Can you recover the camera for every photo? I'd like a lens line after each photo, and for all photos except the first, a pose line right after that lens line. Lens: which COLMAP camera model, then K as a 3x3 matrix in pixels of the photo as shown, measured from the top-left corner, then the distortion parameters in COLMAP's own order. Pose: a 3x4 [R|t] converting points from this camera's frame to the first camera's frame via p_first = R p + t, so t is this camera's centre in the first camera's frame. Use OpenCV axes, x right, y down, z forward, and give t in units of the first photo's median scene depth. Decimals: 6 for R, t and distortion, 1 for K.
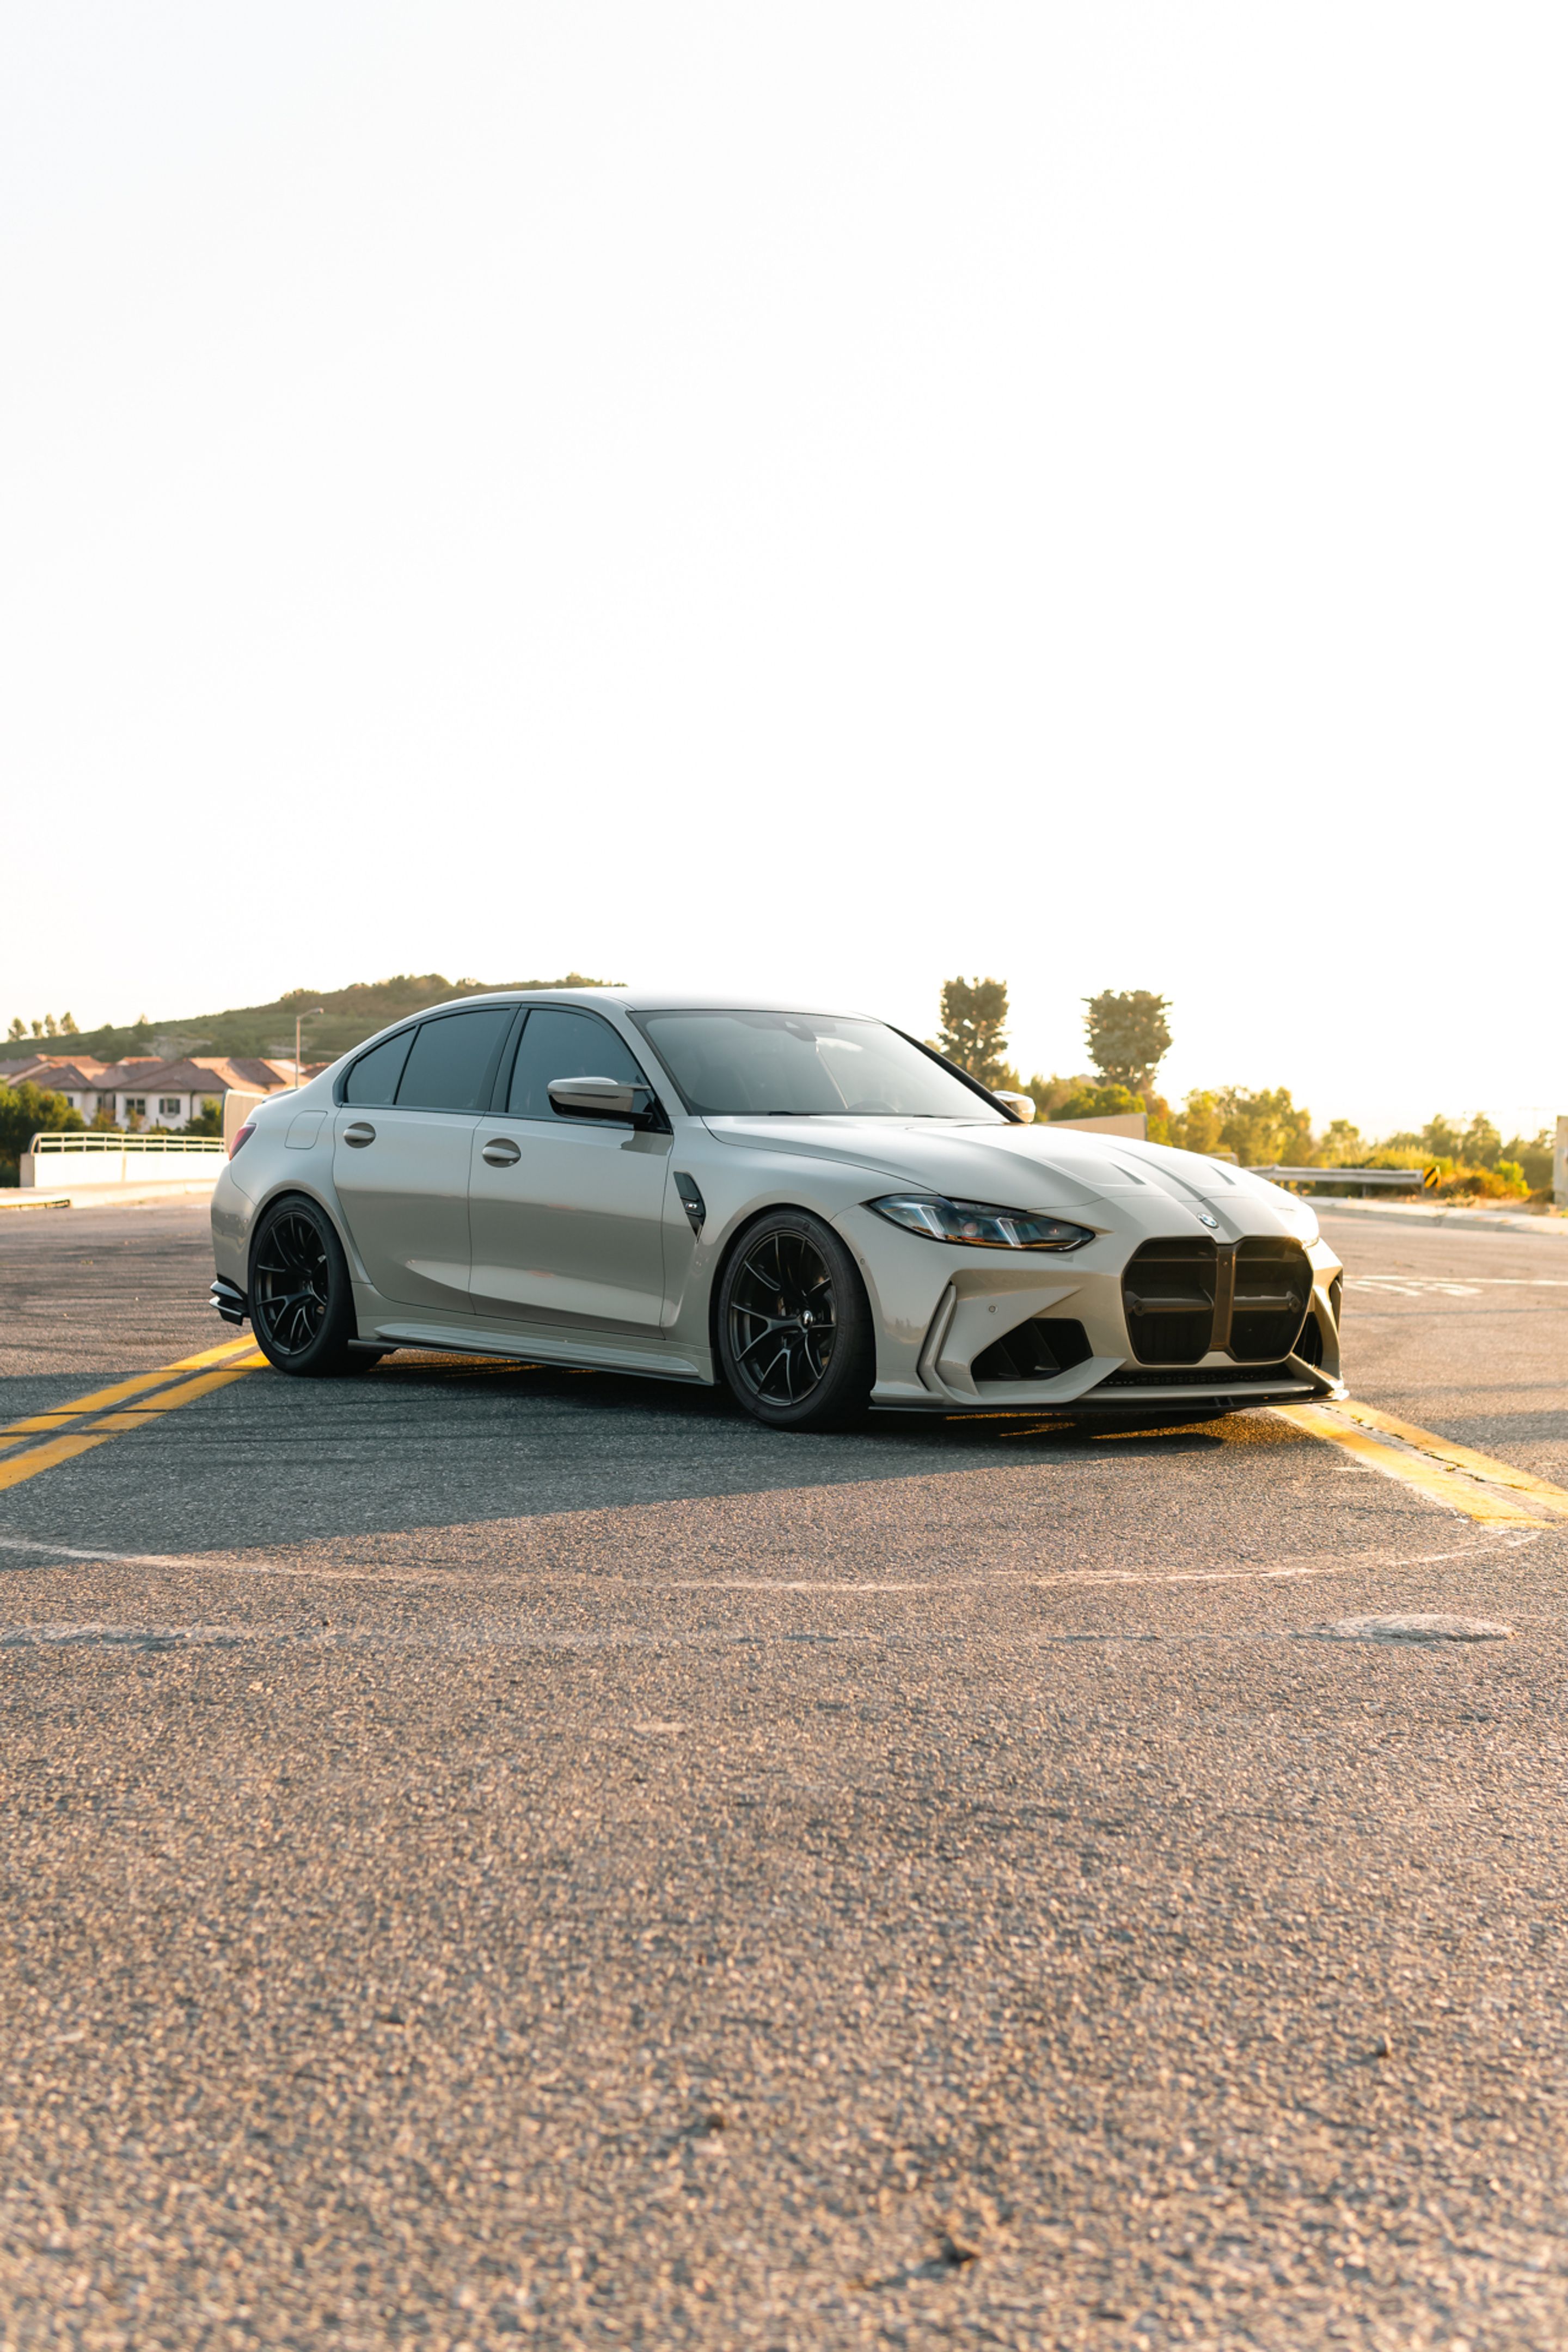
lens RADIAL K [[3136.1, 0, 780.9], [0, 3136.1, 1171.5], [0, 0, 1]] dist [-0.206632, 0.000000]
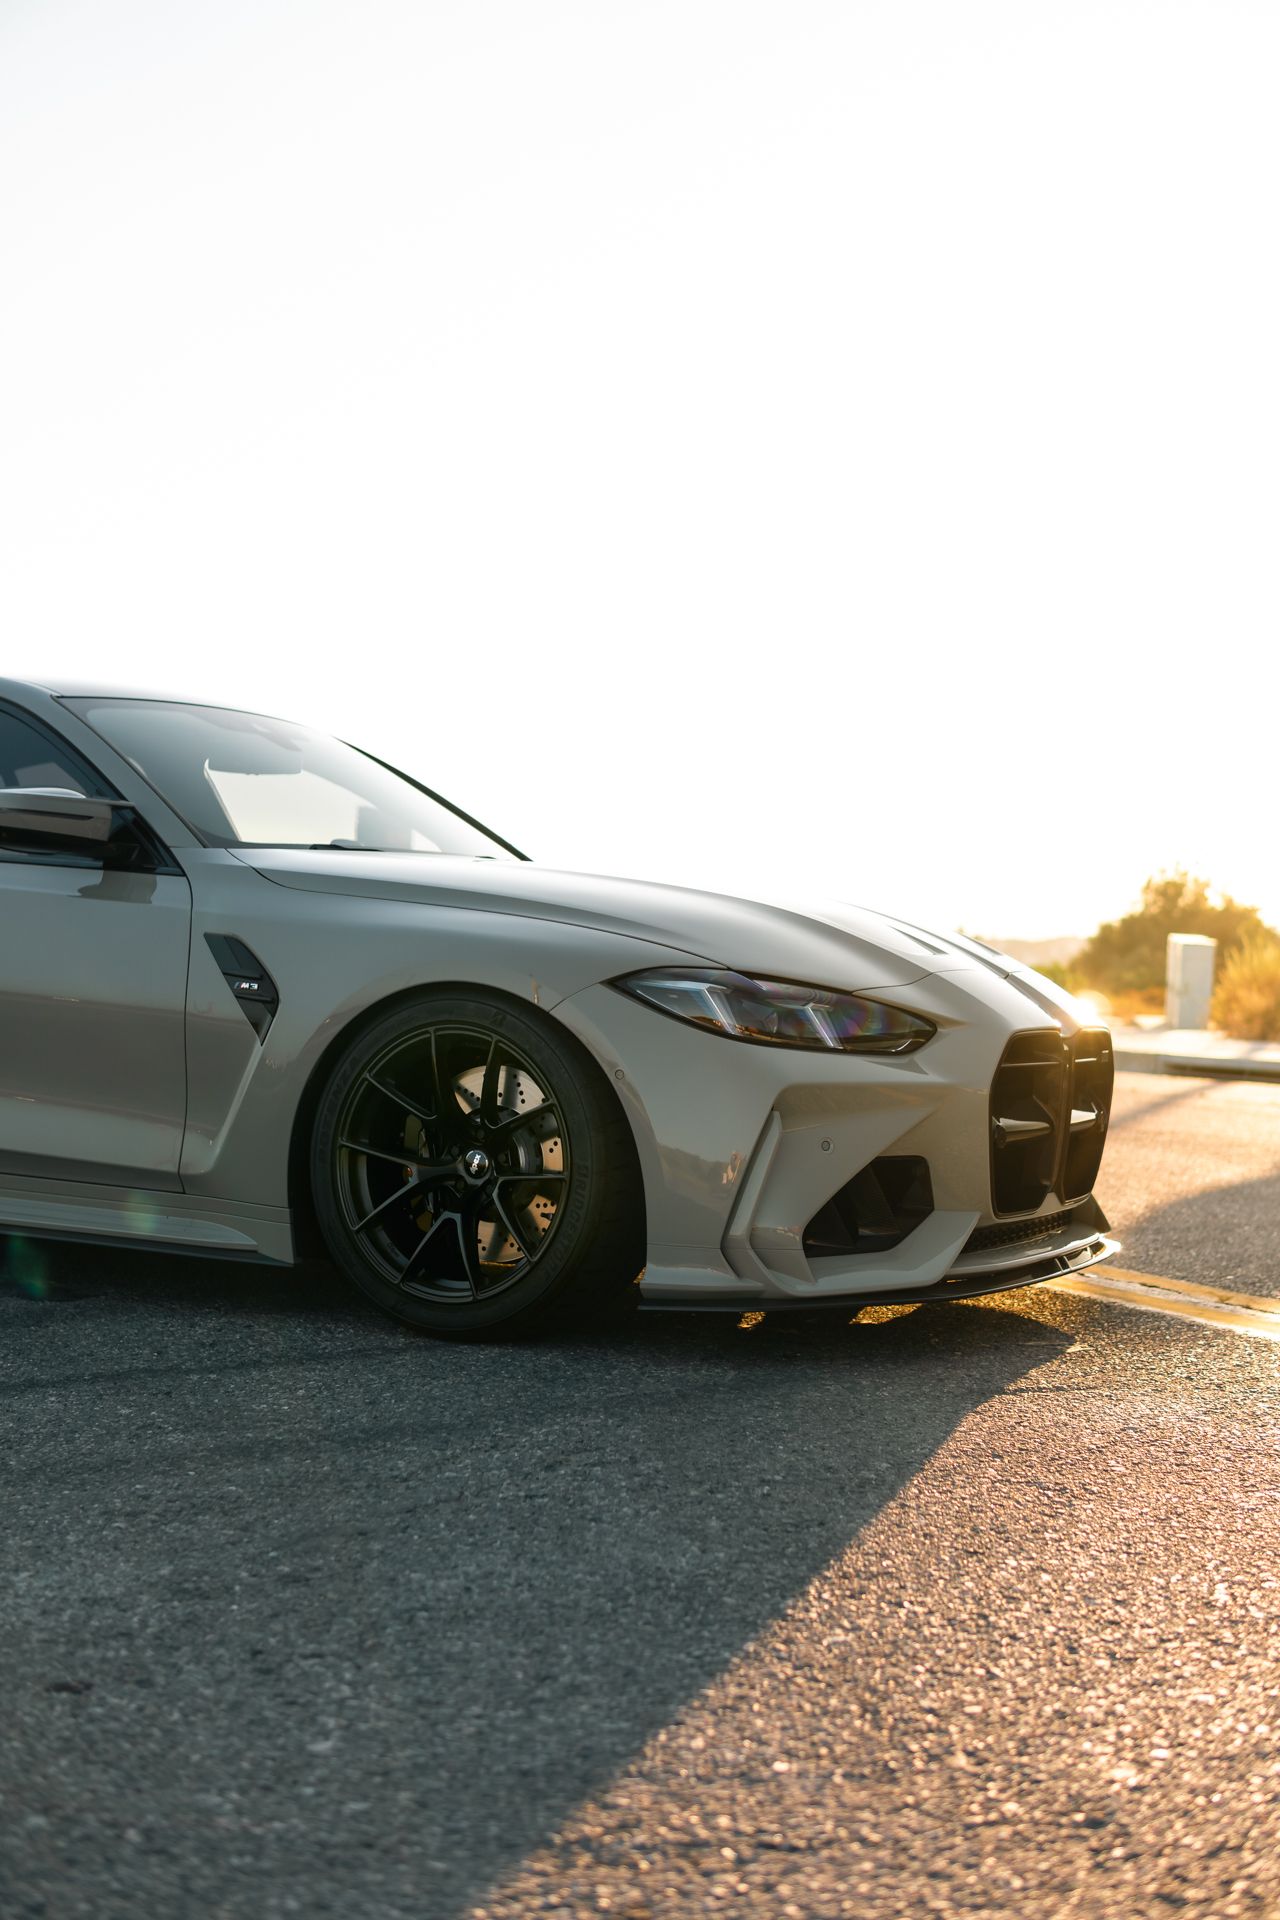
lens RADIAL K [[2560.1, 0, 640.4], [0, 2560.1, 957.1], [0, 0, 1]] dist [-0.206632, 0.000000]
pose [[0.913441, 0.002002, 0.406966, -0.177556], [-0.002653, 0.999996, 0.001036, 0.004659], [-0.406963, -0.002026, 0.913443, 0.524810]]
